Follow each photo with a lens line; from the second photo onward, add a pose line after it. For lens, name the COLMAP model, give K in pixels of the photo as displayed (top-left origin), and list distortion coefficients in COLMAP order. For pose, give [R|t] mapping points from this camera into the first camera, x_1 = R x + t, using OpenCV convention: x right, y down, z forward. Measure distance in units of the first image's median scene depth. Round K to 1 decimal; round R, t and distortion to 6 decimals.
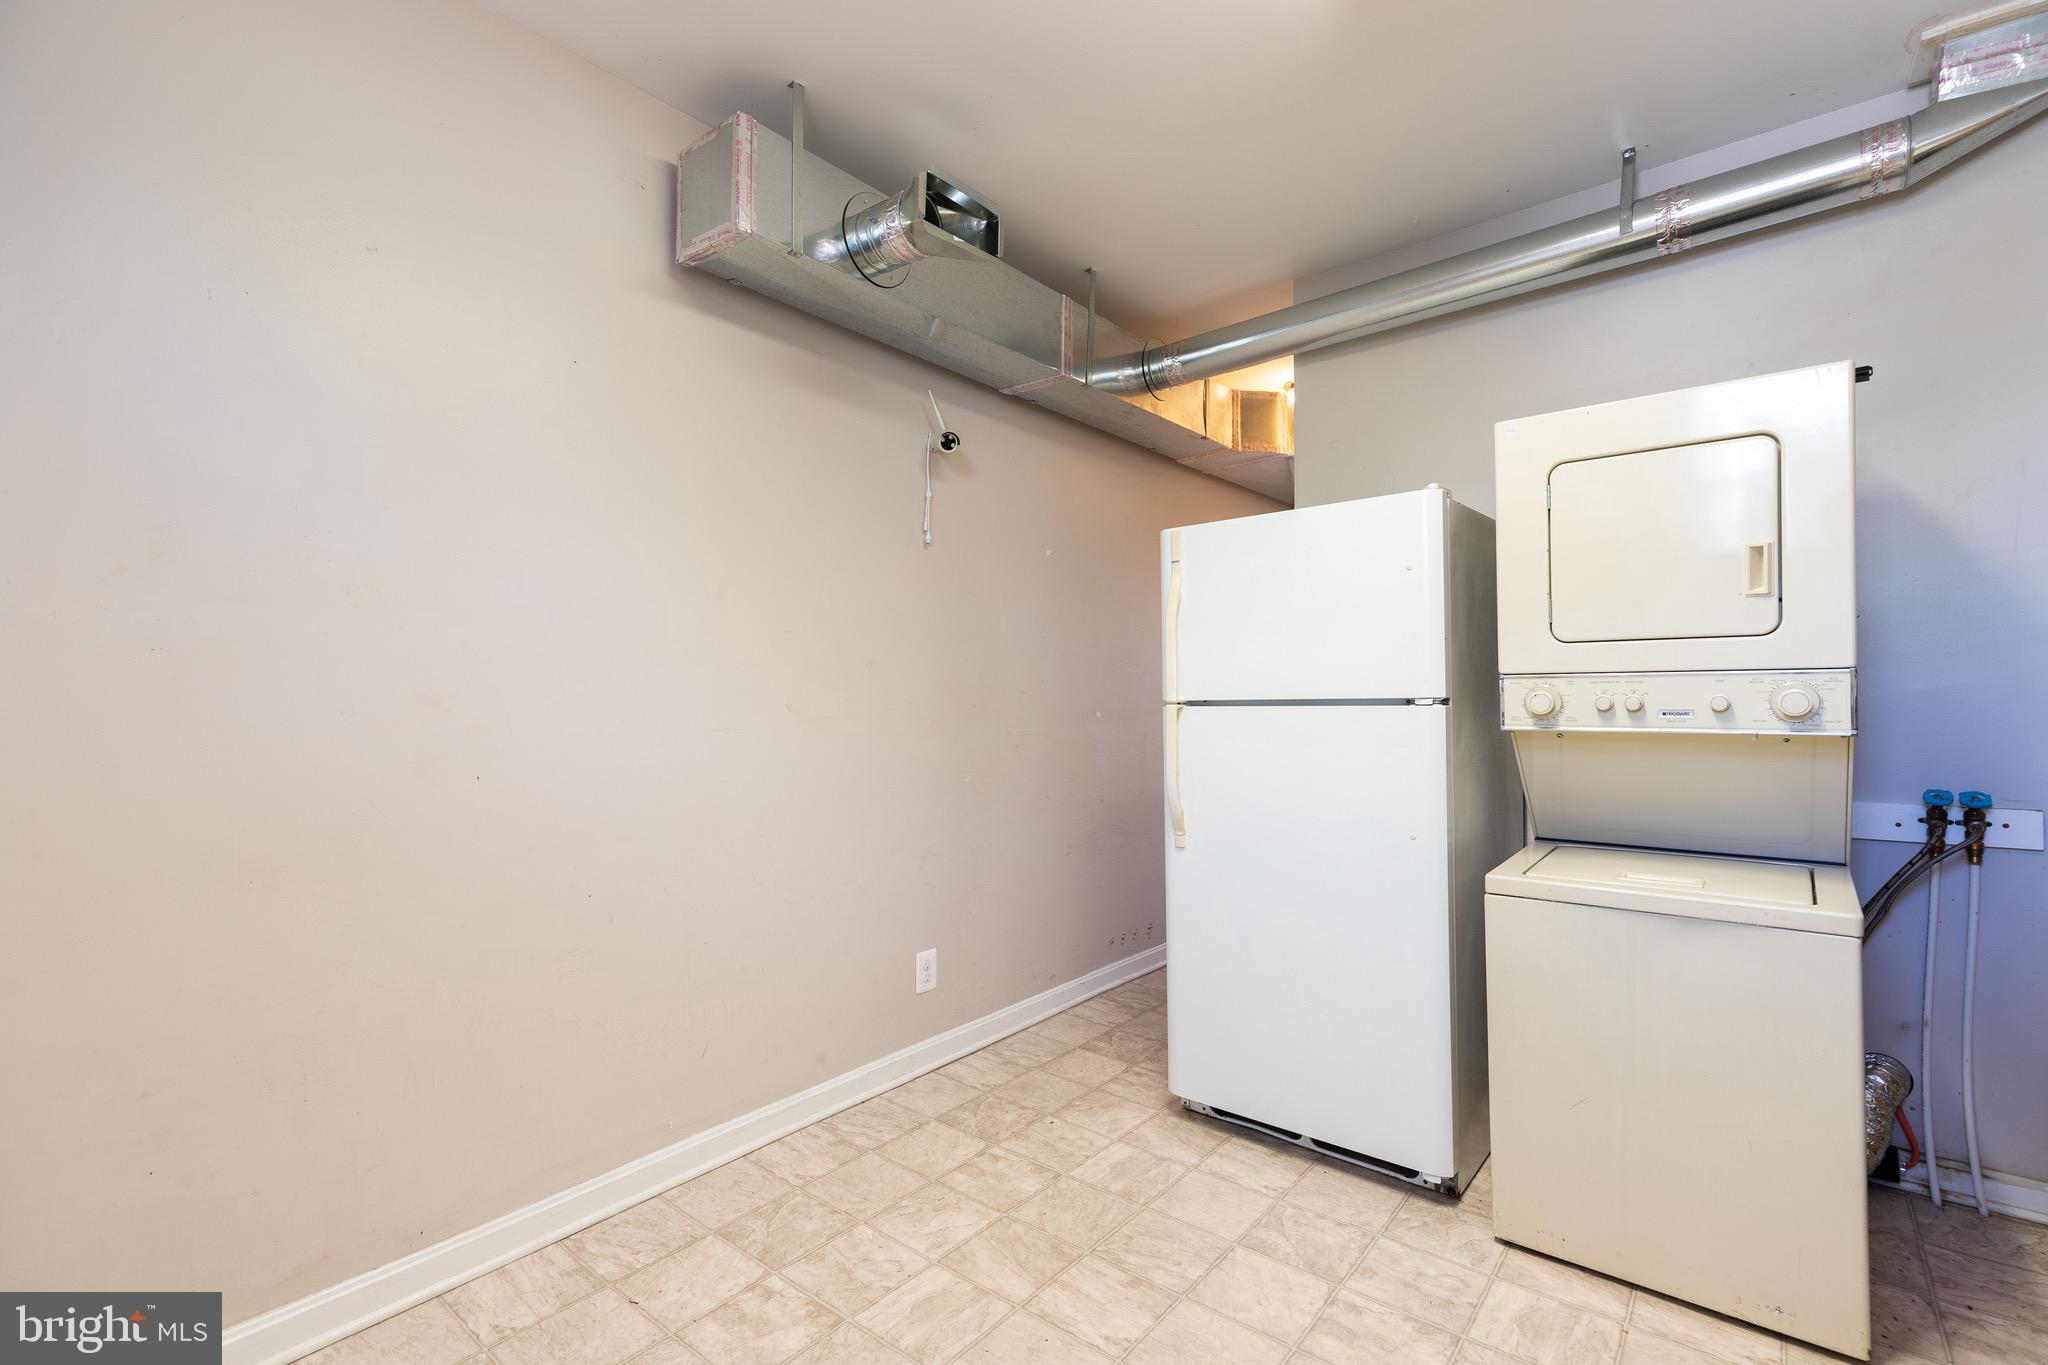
lens RADIAL K [[921.9, 0, 1034.0], [0, 921.9, 690.6], [0, 0, 1]] dist [0.014154, -0.003116]
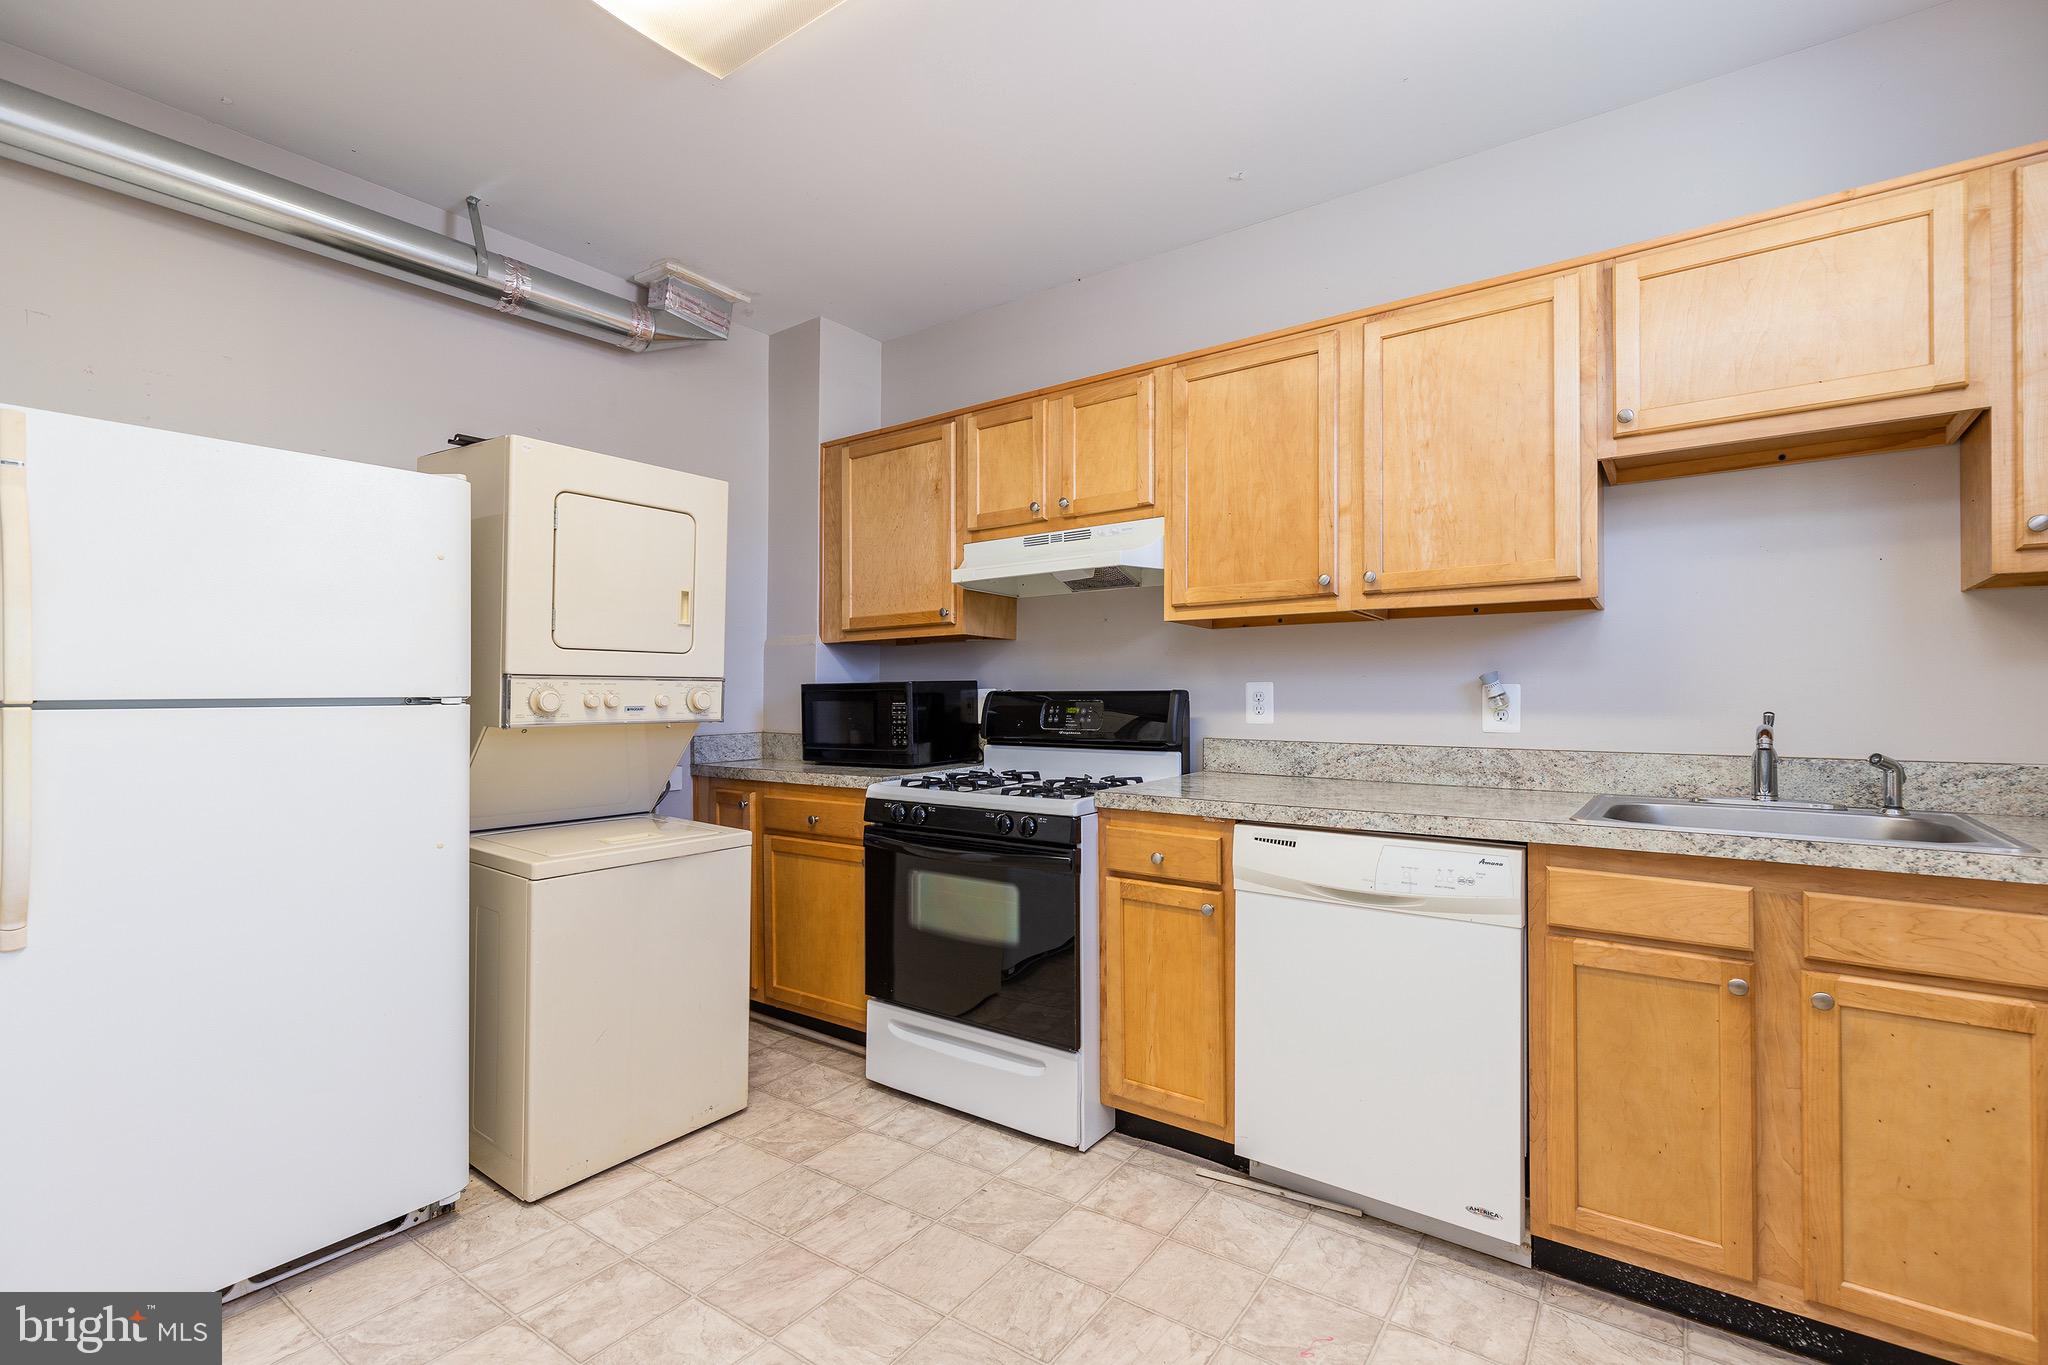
lens RADIAL K [[921.9, 0, 1034.0], [0, 921.9, 690.6], [0, 0, 1]] dist [0.014154, -0.003116]
pose [[-0.058703, 0.008351, 0.998241, -0.657325], [-0.005872, 0.999945, -0.008711, 0.008200], [-0.998258, -0.006373, -0.058651, 0.533750]]
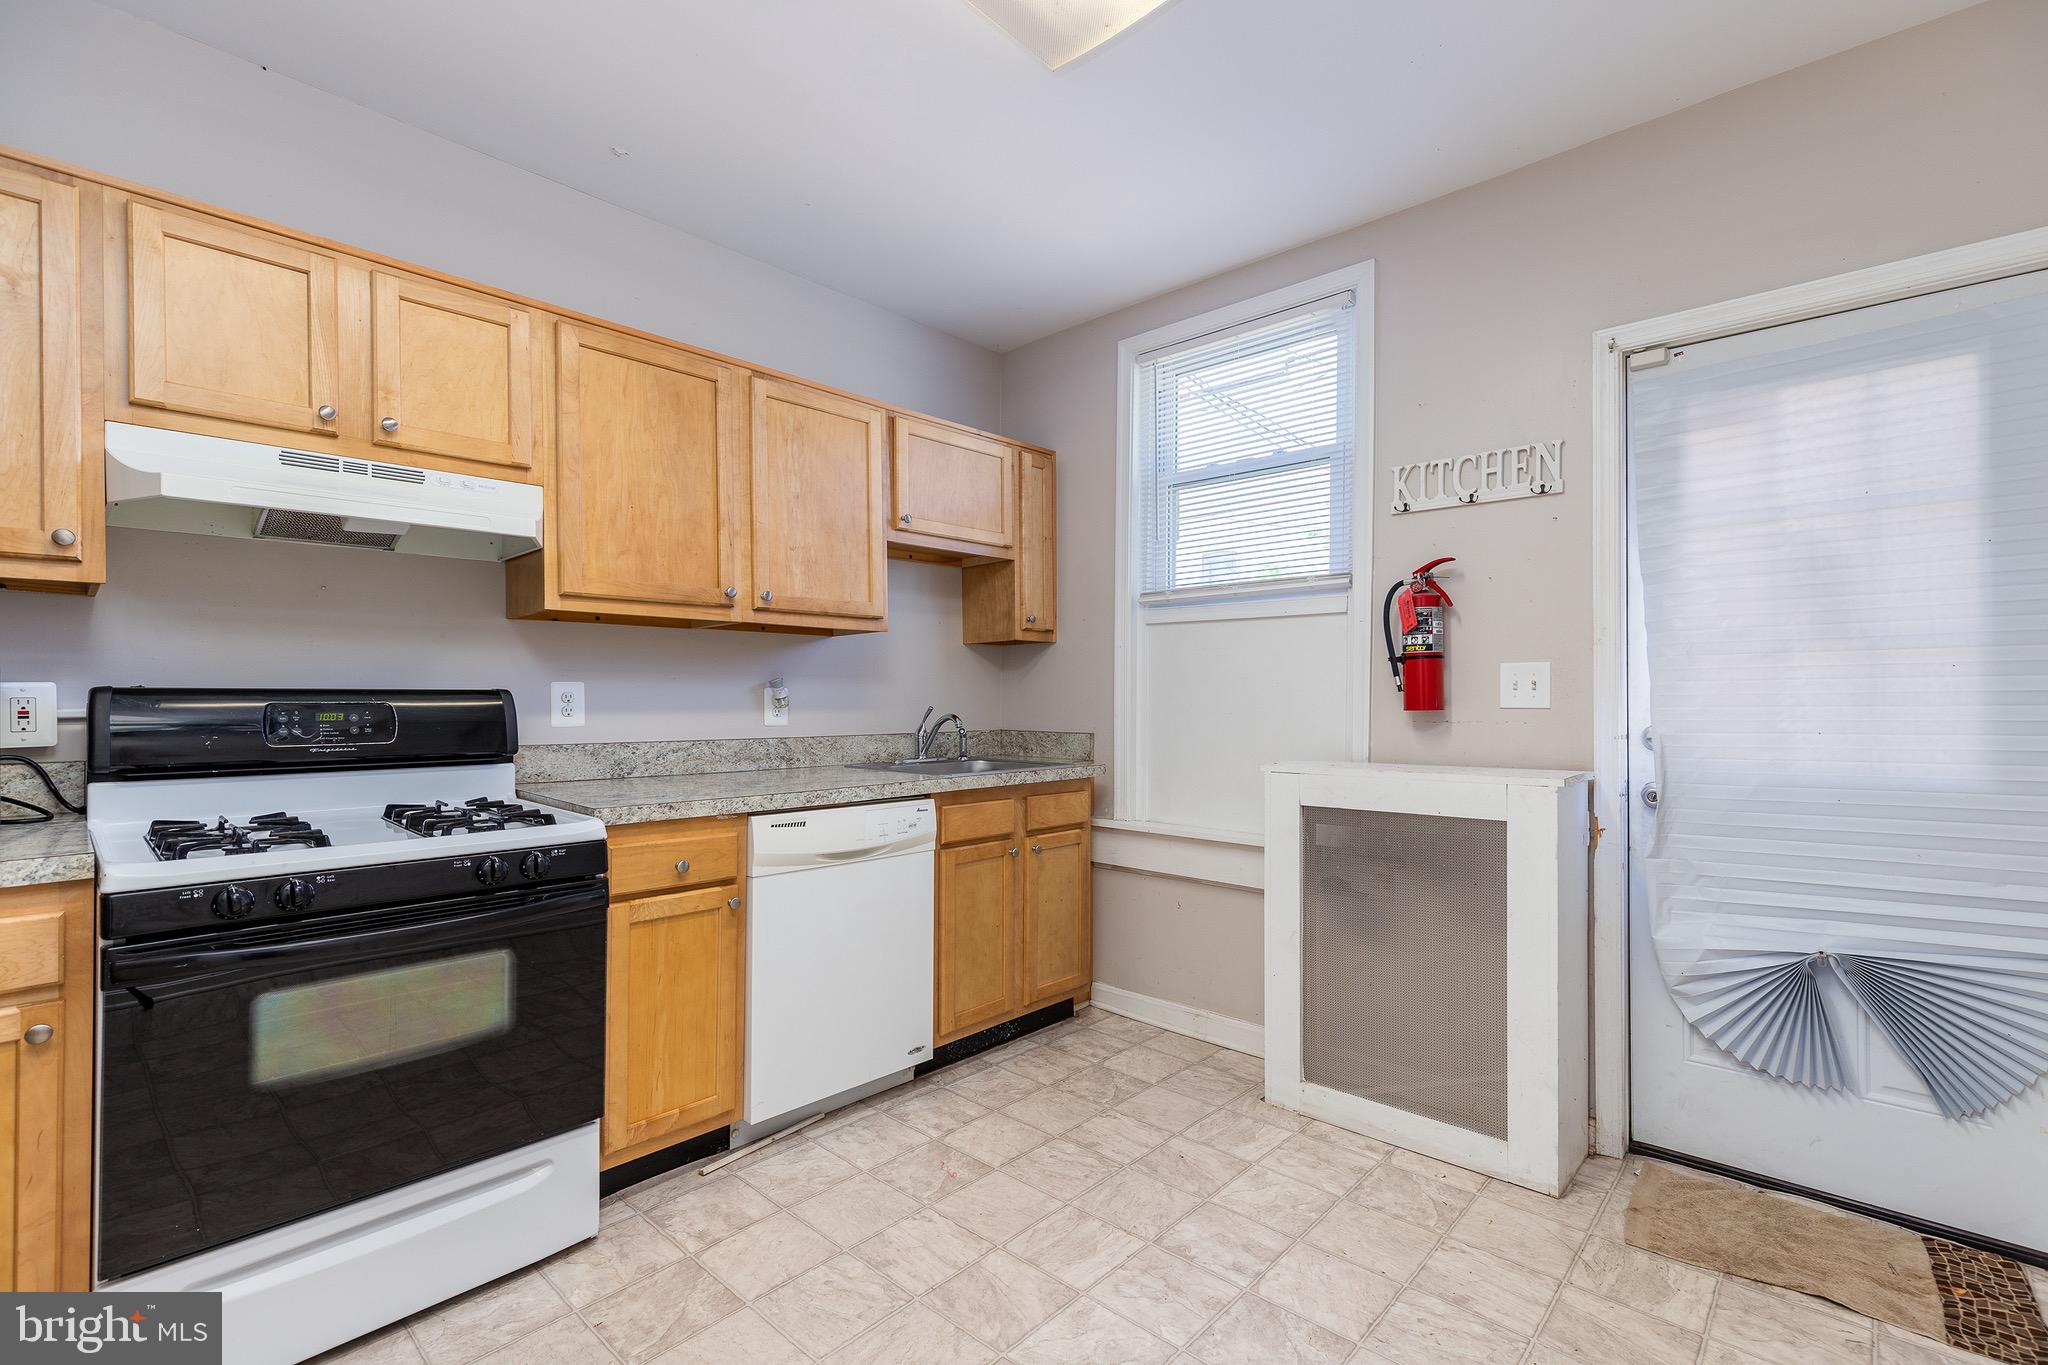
lens RADIAL K [[917.5, 0, 1029.4], [0, 917.5, 691.0], [0, 0, 1]] dist [0.000626, -0.000830]
pose [[-0.997788, 0.001411, 0.066456, 0.068749], [0.000435, 0.999892, -0.014702, 0.014303], [-0.066469, -0.014640, -0.997681, 1.463866]]
